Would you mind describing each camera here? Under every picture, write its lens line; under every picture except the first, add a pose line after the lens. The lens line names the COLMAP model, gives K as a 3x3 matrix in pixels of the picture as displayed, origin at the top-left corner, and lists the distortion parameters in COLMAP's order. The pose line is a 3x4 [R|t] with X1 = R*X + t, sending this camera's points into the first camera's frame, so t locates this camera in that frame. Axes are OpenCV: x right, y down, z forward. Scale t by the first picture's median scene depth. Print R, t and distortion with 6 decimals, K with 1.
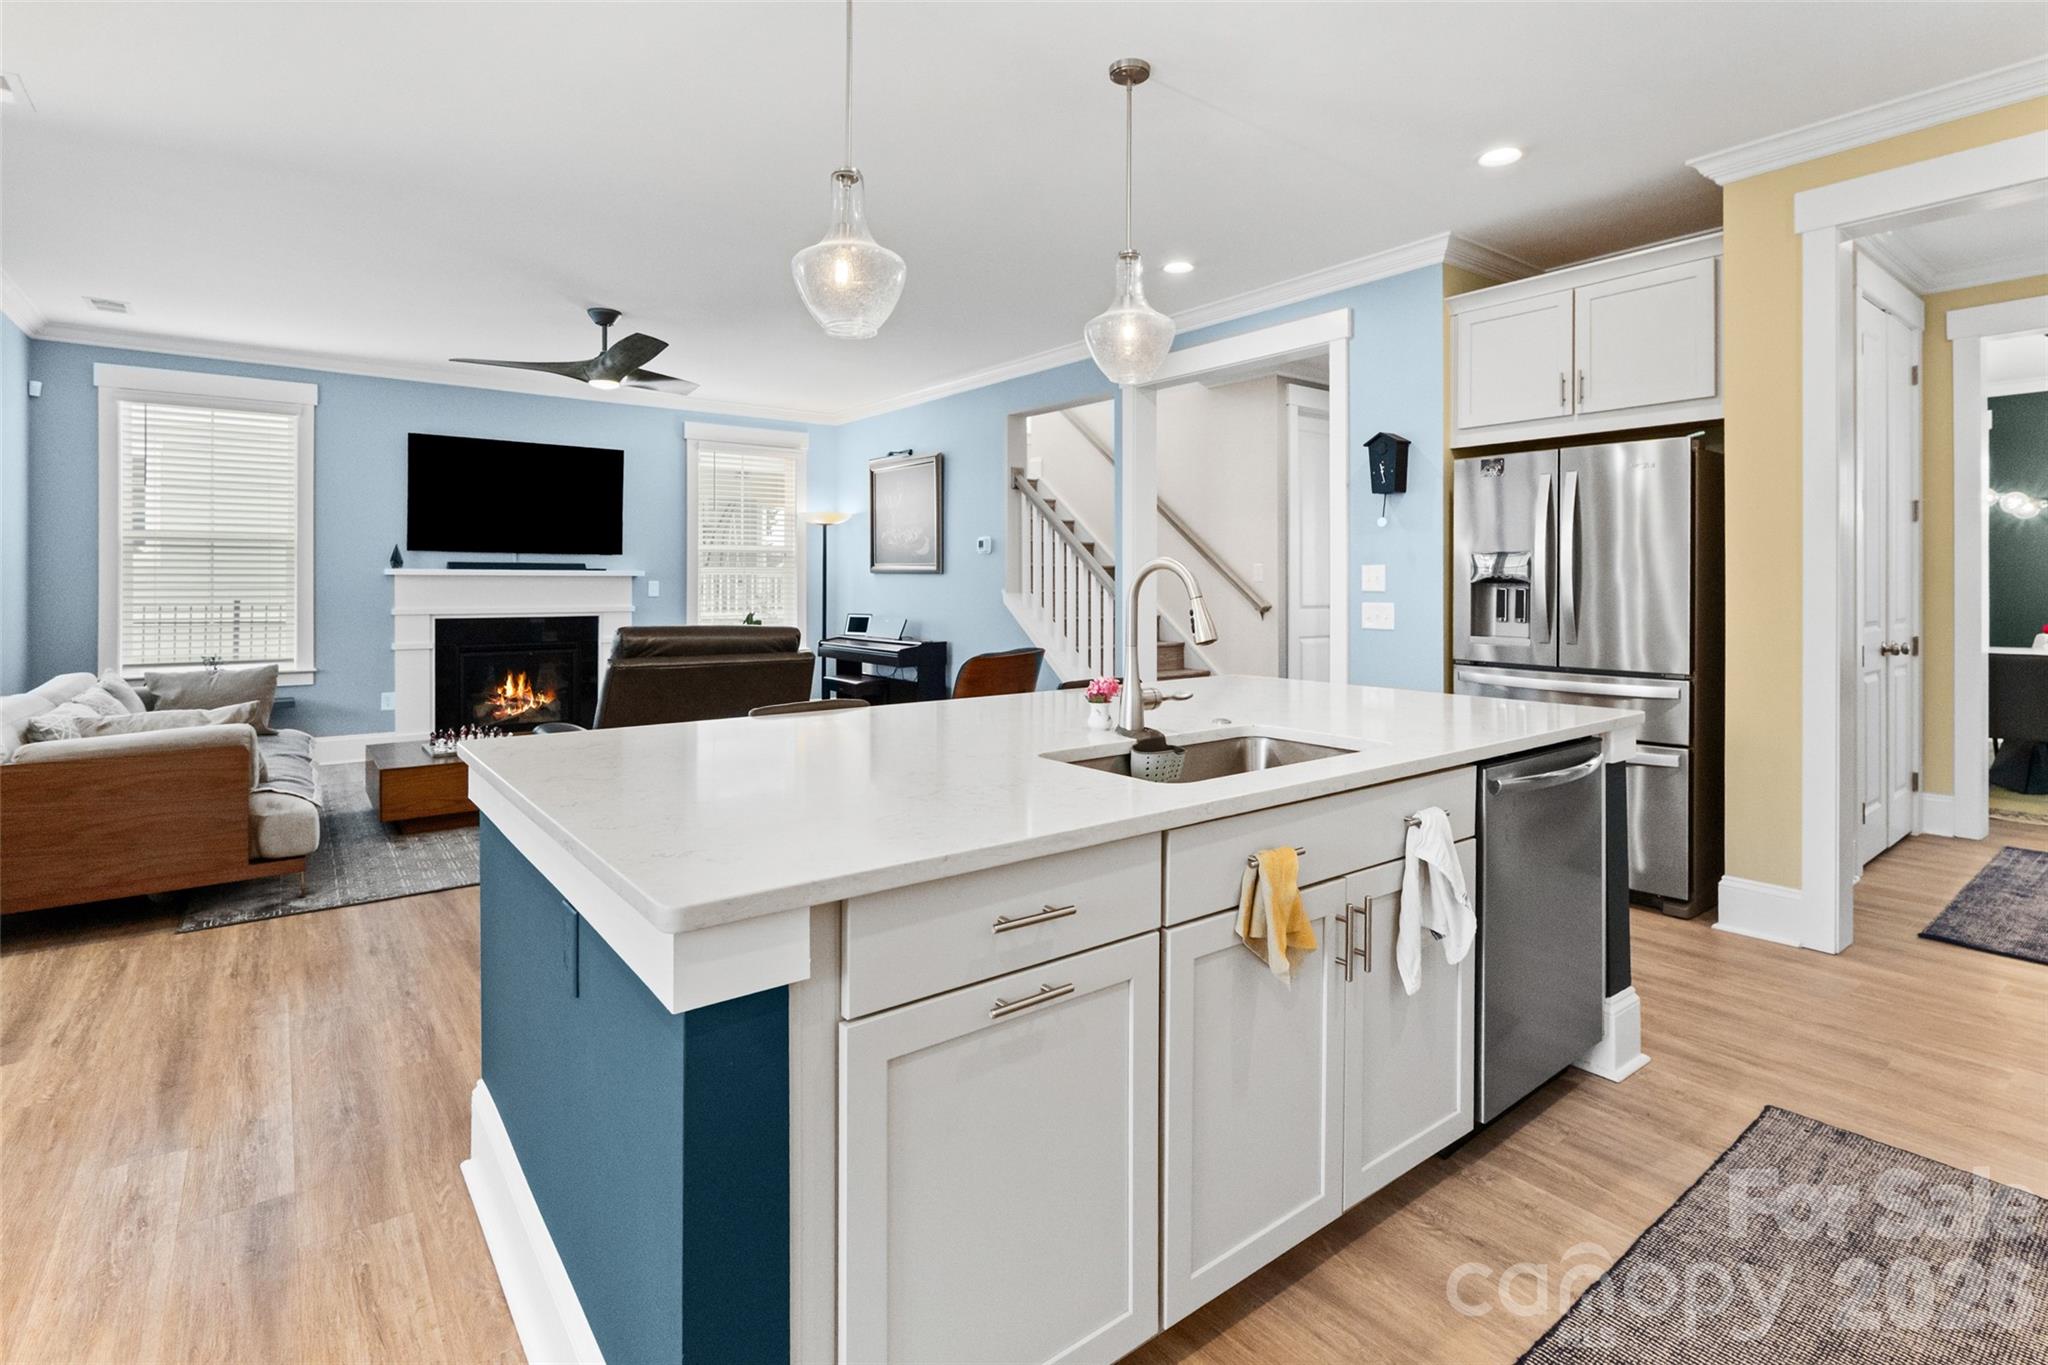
lens RADIAL K [[978.2, 0, 1026.8], [0, 978.2, 587.8], [0, 0, 1]] dist [-0.003344, -0.000455]
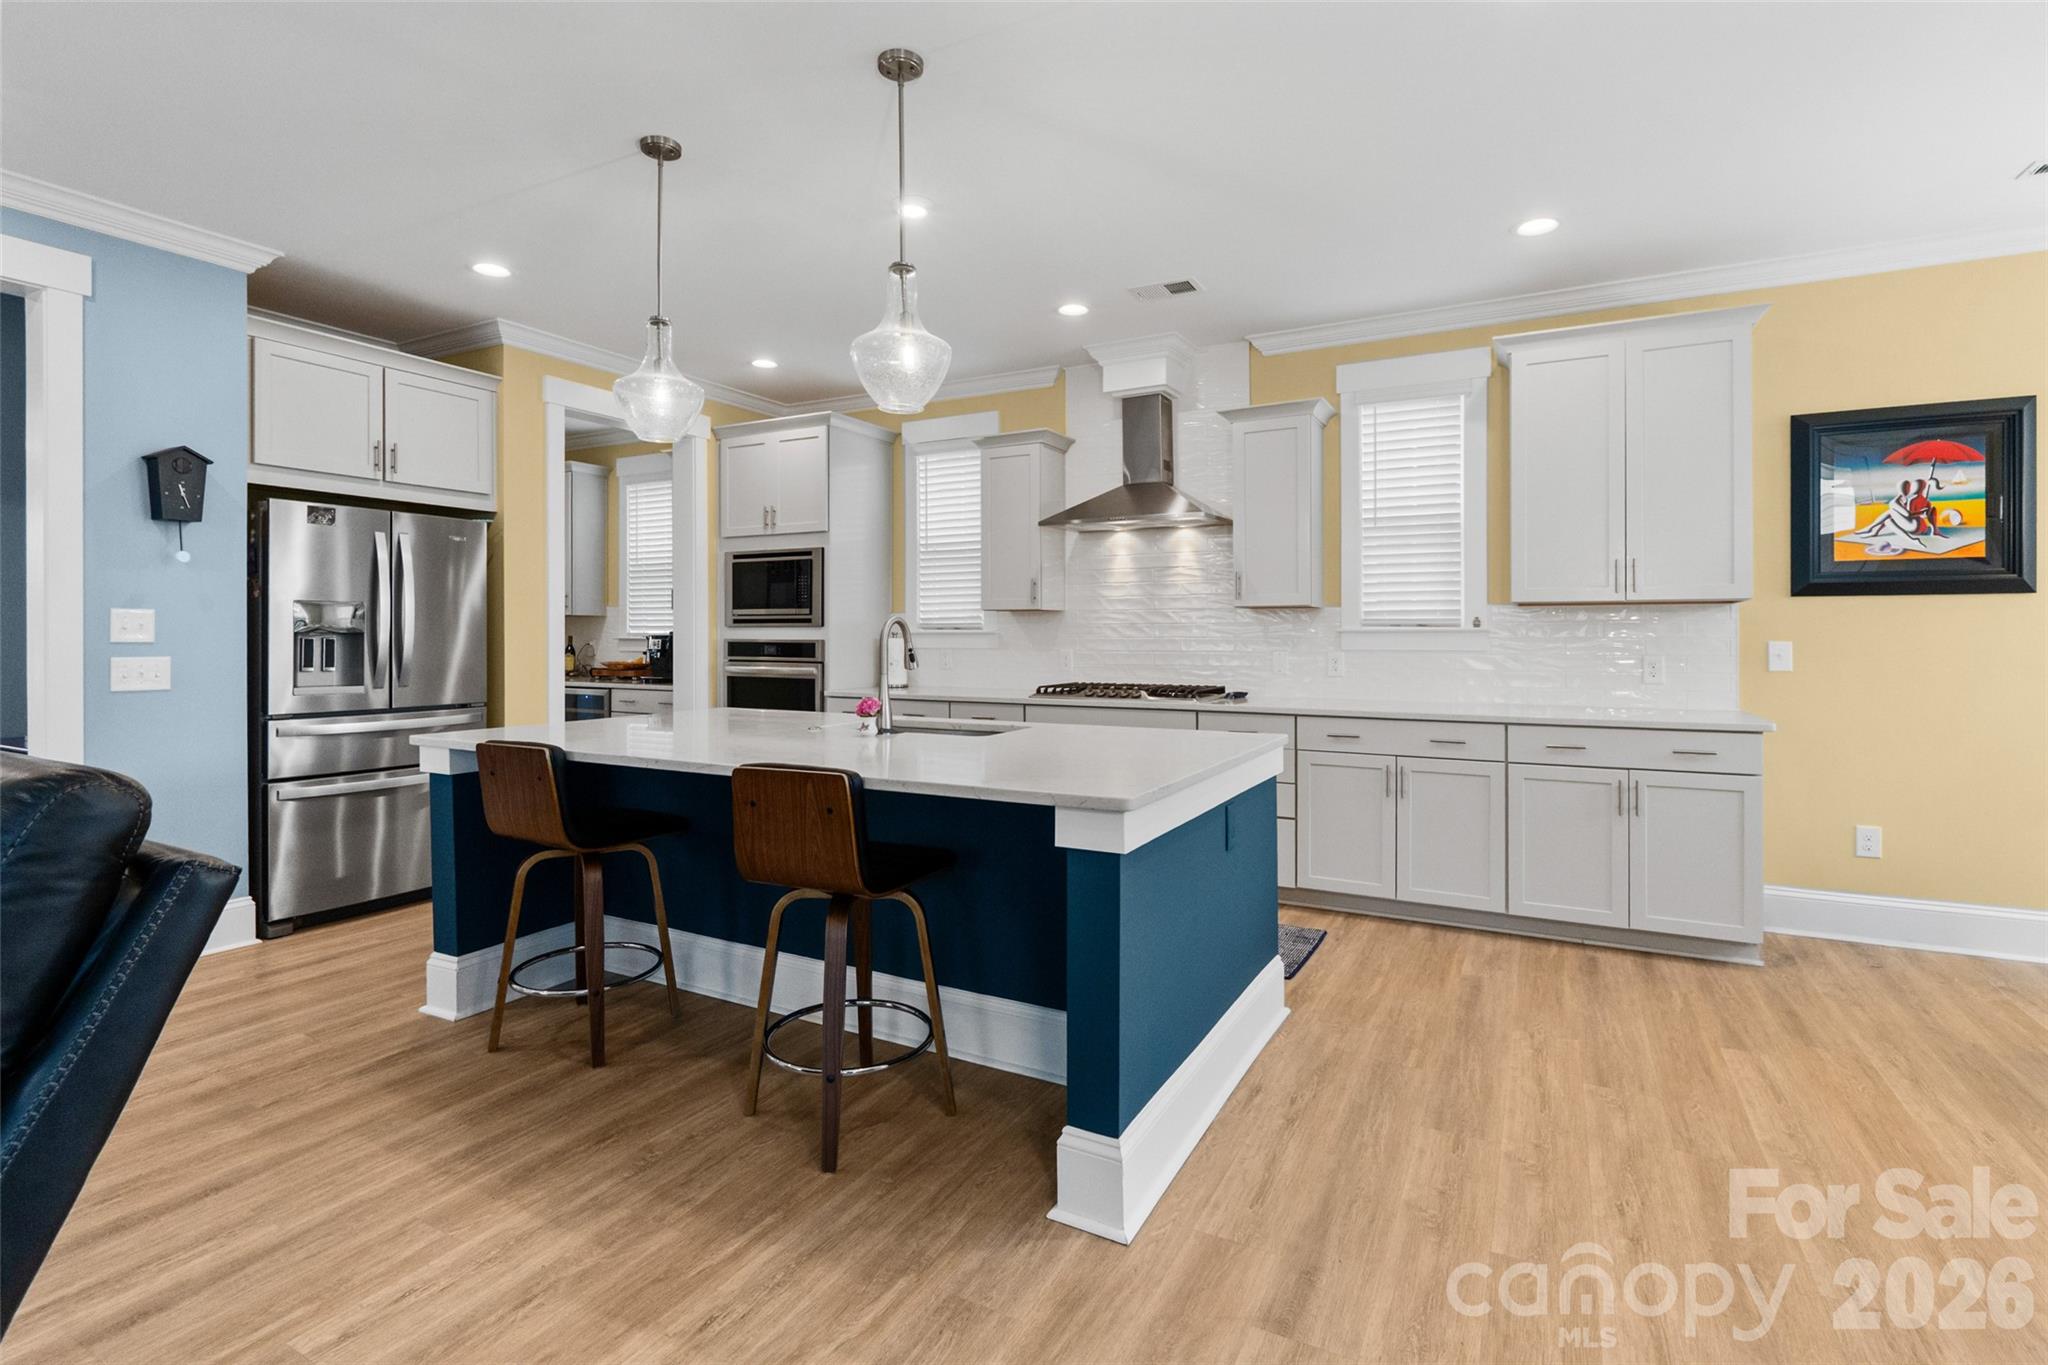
lens RADIAL K [[975.2, 0, 1025.1], [0, 975.2, 634.0], [0, 0, 1]] dist [-0.004643, -0.000095]
pose [[-0.403323, 0.000047, 0.915058, -0.456826], [0.003605, 0.999992, 0.001538, -0.001340], [-0.915051, 0.003919, -0.403320, 0.477728]]
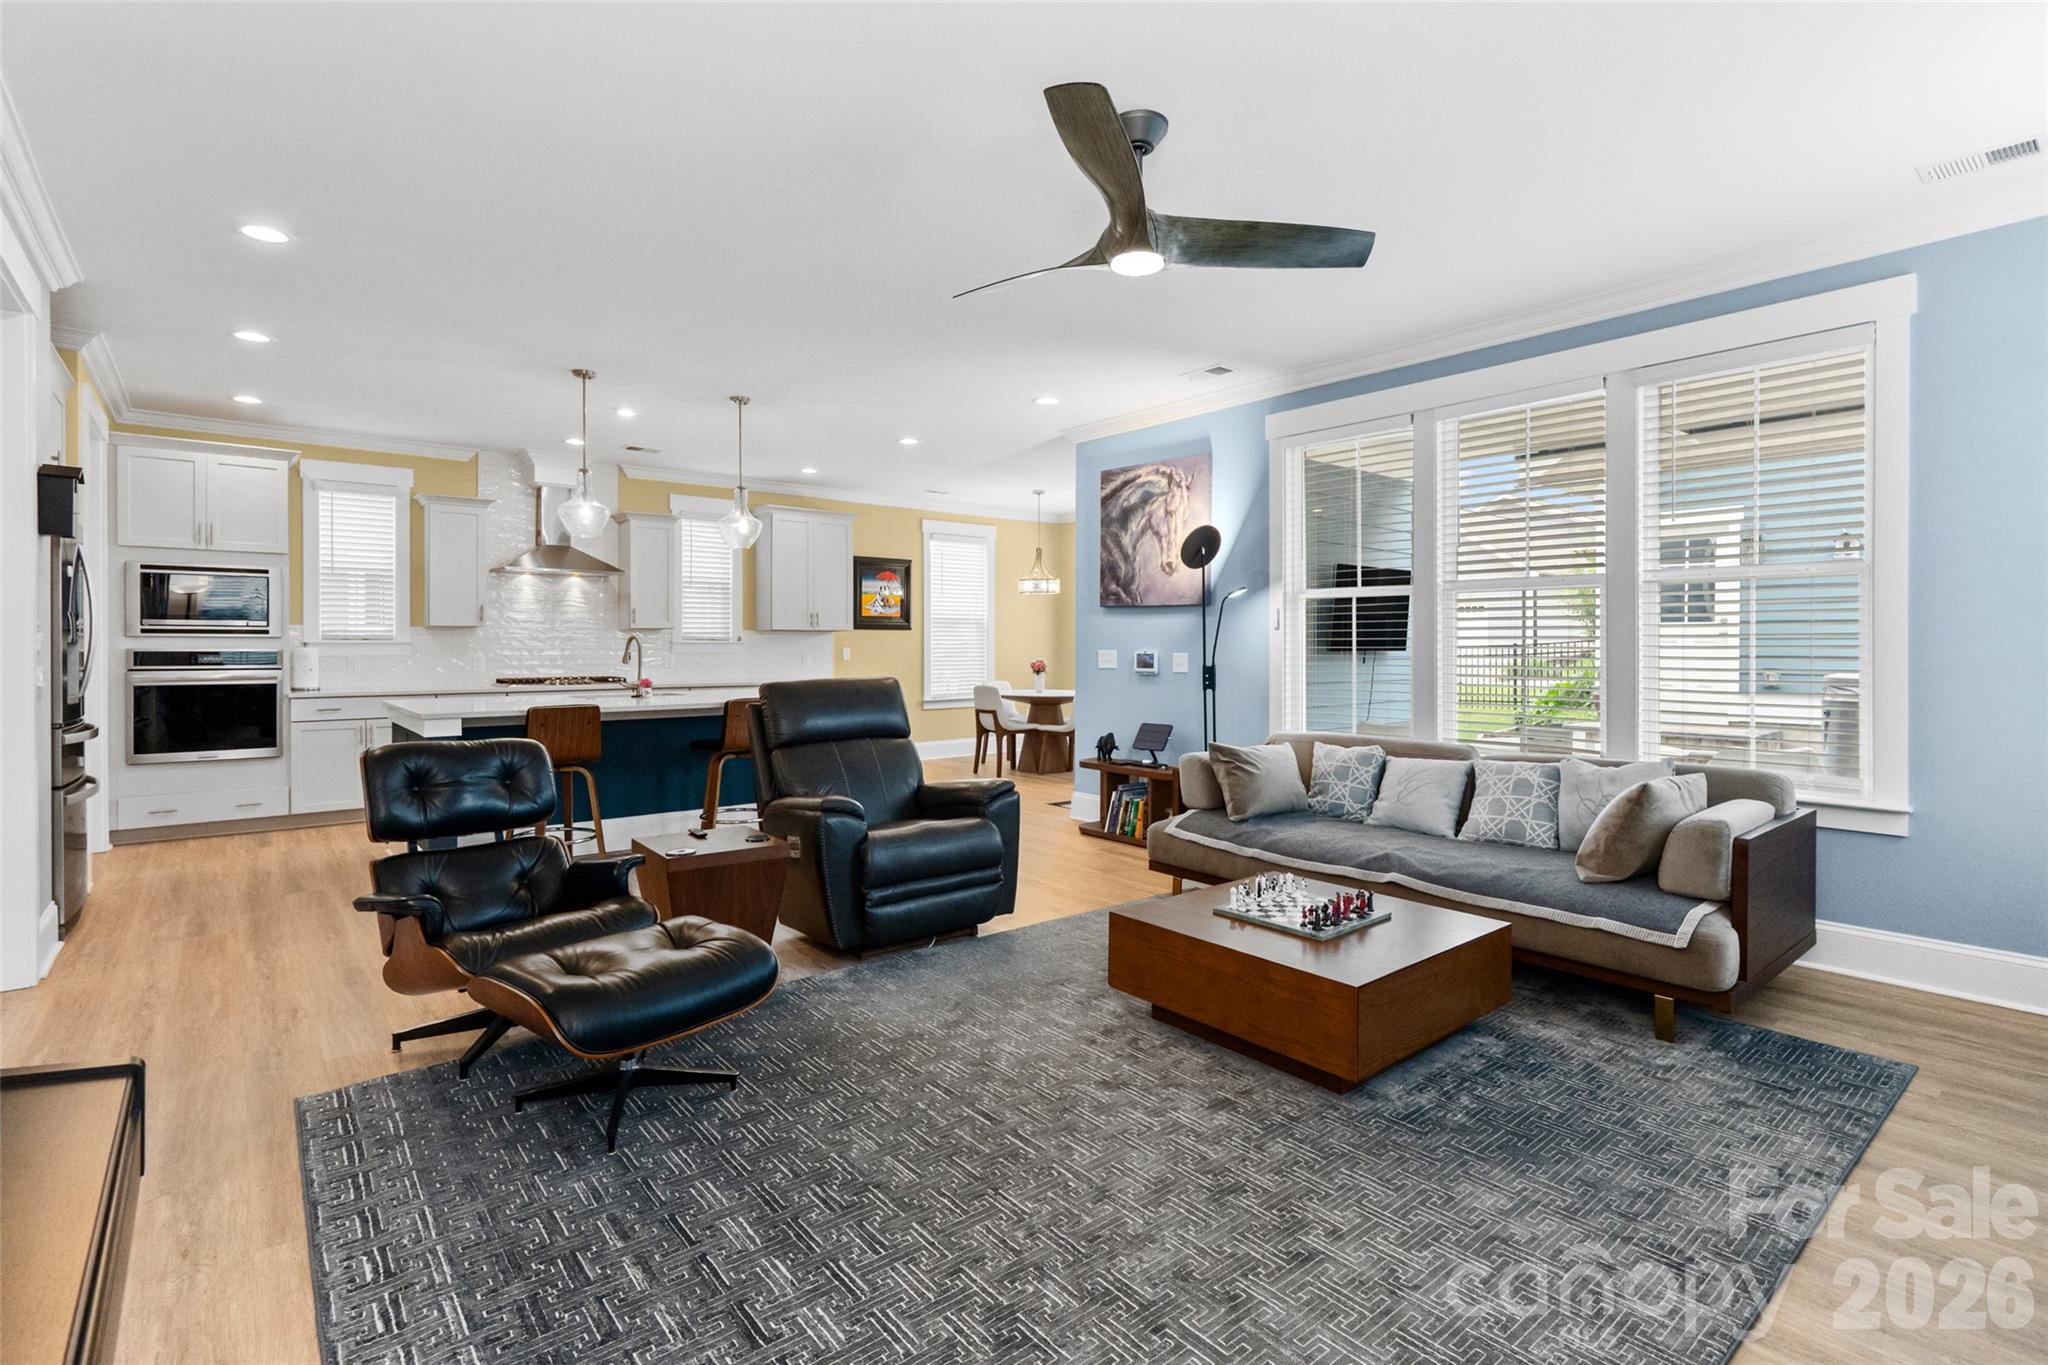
lens RADIAL K [[967.2, 0, 1027.3], [0, 967.2, 643.4], [0, 0, 1]] dist [-0.005978, -0.000401]
pose [[-0.999372, -0.002423, -0.035342, -0.306213], [-0.002527, 0.999993, 0.002894, -0.005837], [0.035335, 0.002982, -0.999371, 1.308382]]
